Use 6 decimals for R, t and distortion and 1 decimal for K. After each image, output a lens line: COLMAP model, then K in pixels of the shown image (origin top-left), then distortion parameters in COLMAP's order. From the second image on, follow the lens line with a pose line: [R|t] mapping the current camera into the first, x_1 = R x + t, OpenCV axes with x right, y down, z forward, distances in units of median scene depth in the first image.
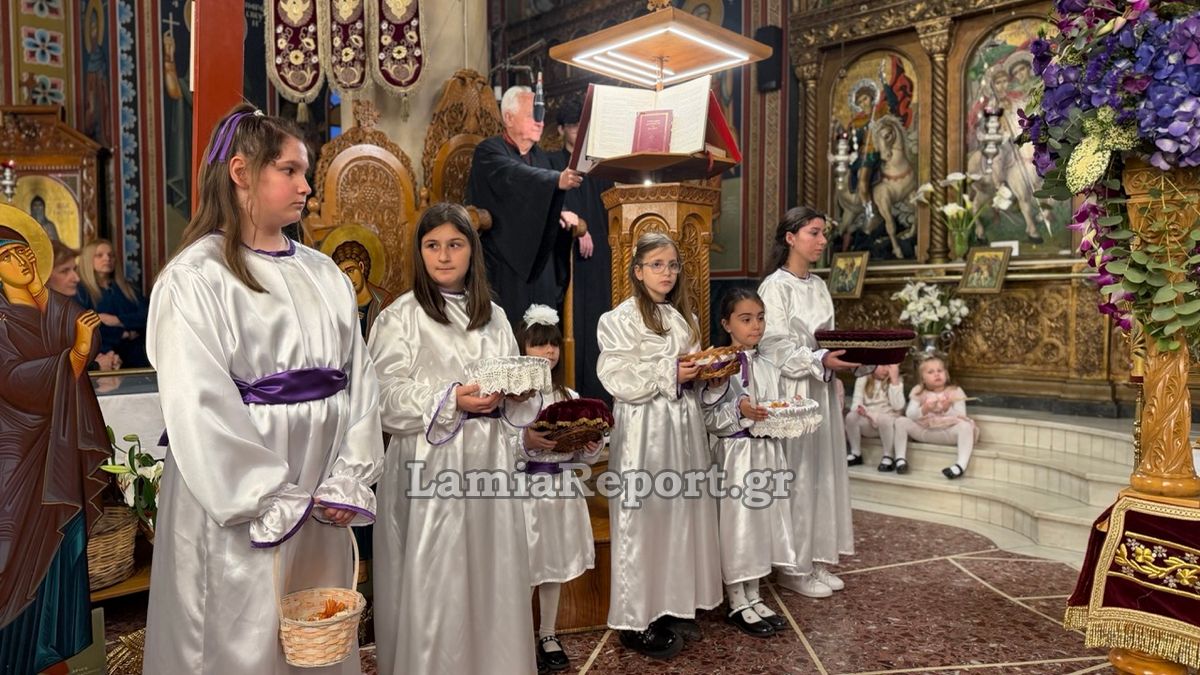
lens RADIAL K [[816.9, 0, 600.0], [0, 816.9, 337.5], [0, 0, 1]] dist [0.033109, -0.056529]
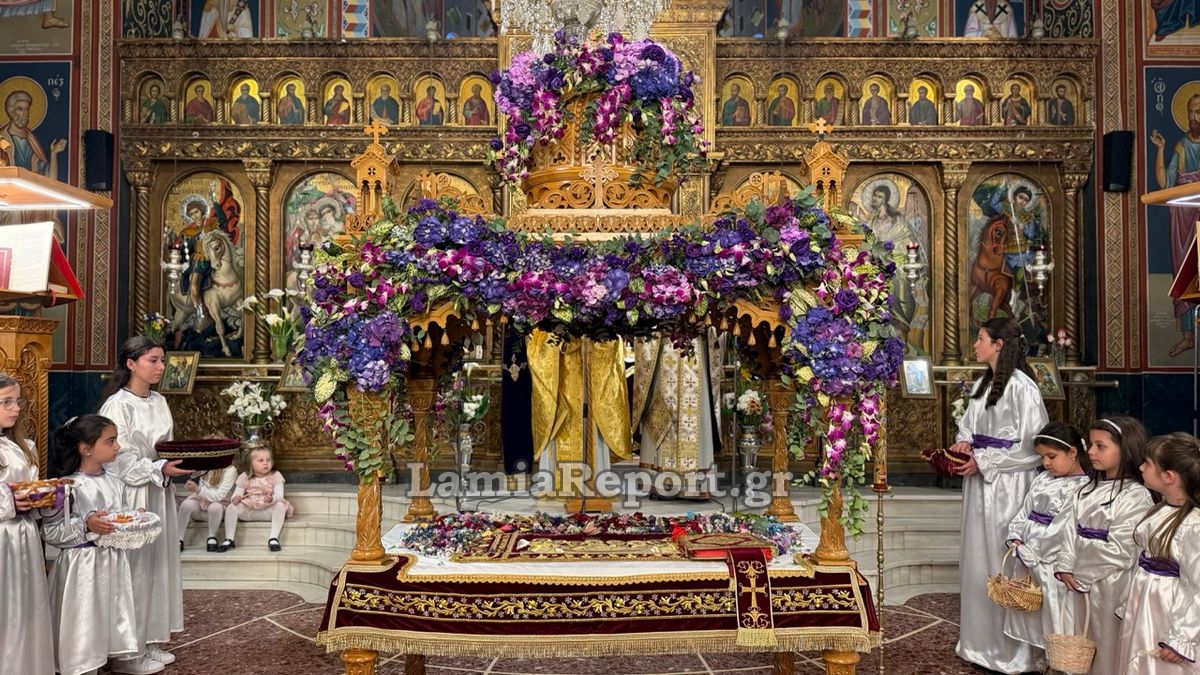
lens RADIAL K [[856.3, 0, 596.4], [0, 856.3, 342.4], [0, 0, 1]] dist [0.036672, -0.049168]
pose [[0.731452, 0.020485, 0.681585, -0.077311], [0.014980, 0.998825, -0.046095, -0.057859], [-0.681728, 0.043927, 0.730286, -0.228341]]
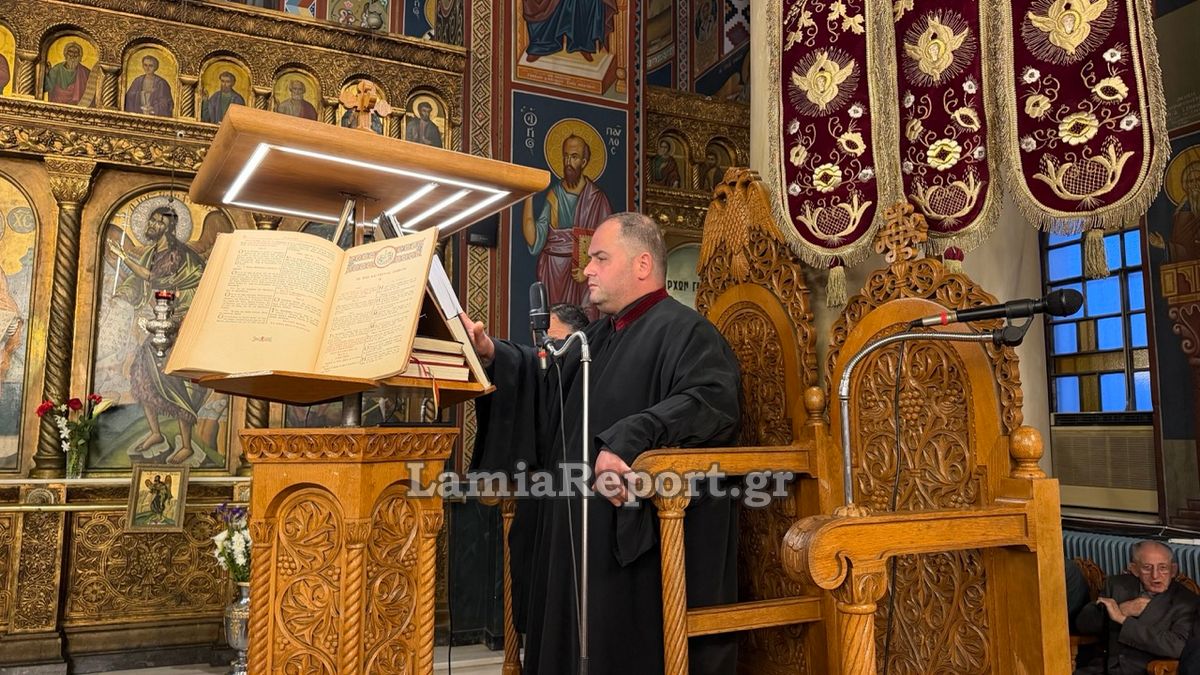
lens RADIAL K [[842.3, 0, 596.6], [0, 842.3, 339.4], [0, 0, 1]] dist [0.041866, -0.050748]
pose [[0.401897, 0.113334, 0.908644, 0.518190], [0.017765, 0.991159, -0.131484, -0.091635], [-0.915512, 0.068985, 0.396331, -0.320919]]
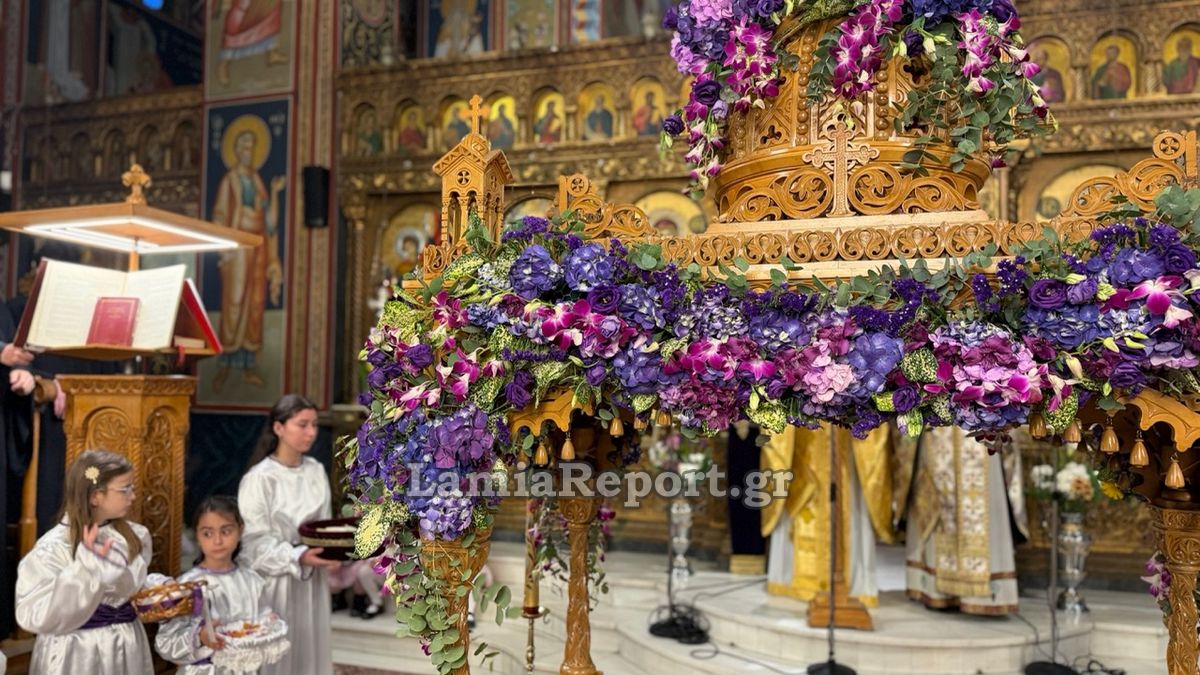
lens RADIAL K [[813.6, 0, 603.7], [0, 813.6, 343.2], [0, 0, 1]] dist [0.101768, -0.170136]
pose [[0.899407, 0.031500, 0.435975, 0.099696], [-0.002374, 0.997737, -0.067192, -0.105714], [-0.437105, 0.059398, 0.897447, -0.049399]]
